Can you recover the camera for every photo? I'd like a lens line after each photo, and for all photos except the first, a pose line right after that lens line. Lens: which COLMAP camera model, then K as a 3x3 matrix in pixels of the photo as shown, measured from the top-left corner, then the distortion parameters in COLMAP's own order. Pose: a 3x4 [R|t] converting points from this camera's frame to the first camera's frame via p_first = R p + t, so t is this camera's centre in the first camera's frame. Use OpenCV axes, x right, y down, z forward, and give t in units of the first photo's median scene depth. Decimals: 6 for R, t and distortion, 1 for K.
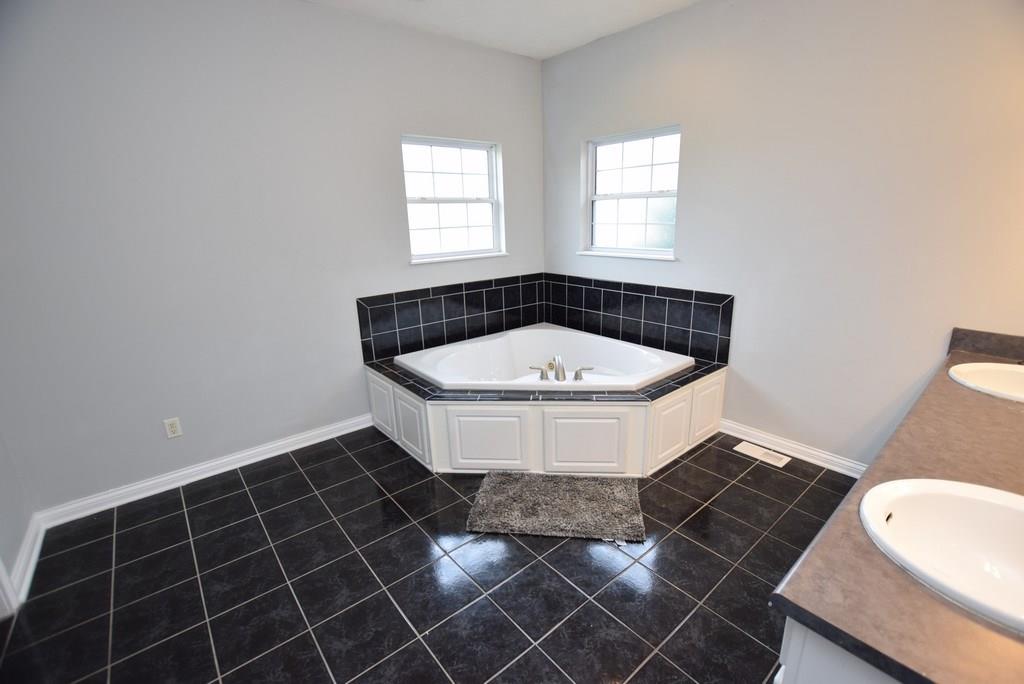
lens RADIAL K [[450.2, 0, 512.0], [0, 450.2, 342.0], [0, 0, 1]] dist [-0.039404, 0.007737]
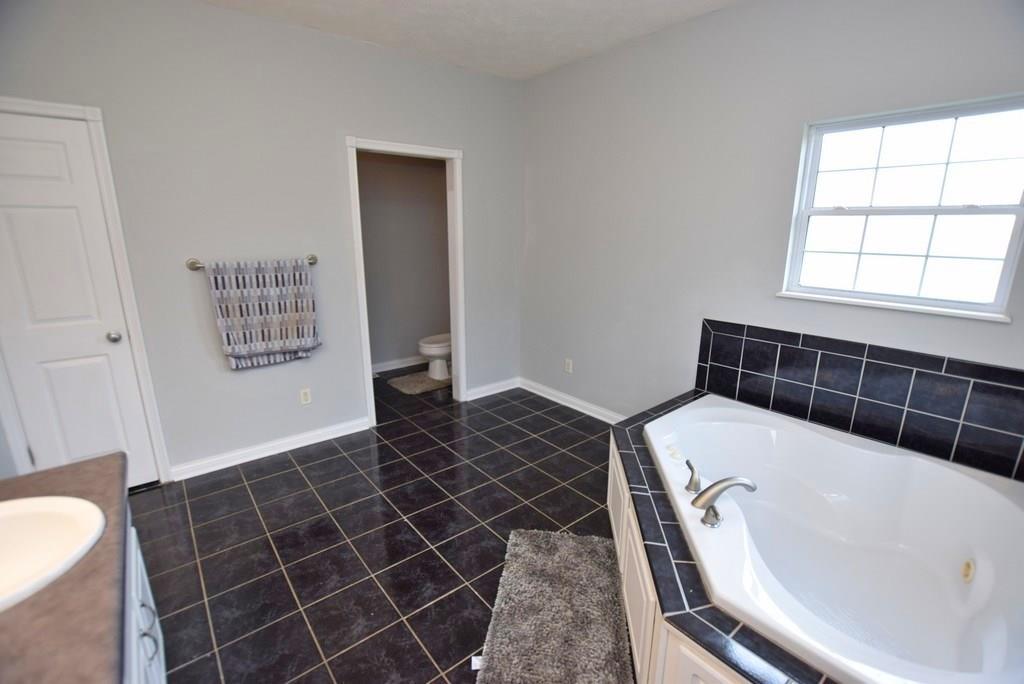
lens RADIAL K [[450.2, 0, 512.0], [0, 450.2, 342.0], [0, 0, 1]] dist [-0.039404, 0.007737]
pose [[-0.003029, 0.267559, -0.963537, 0.533260], [-0.279364, 0.924951, 0.257723, -0.173227], [0.960181, 0.269958, 0.071945, 0.552938]]
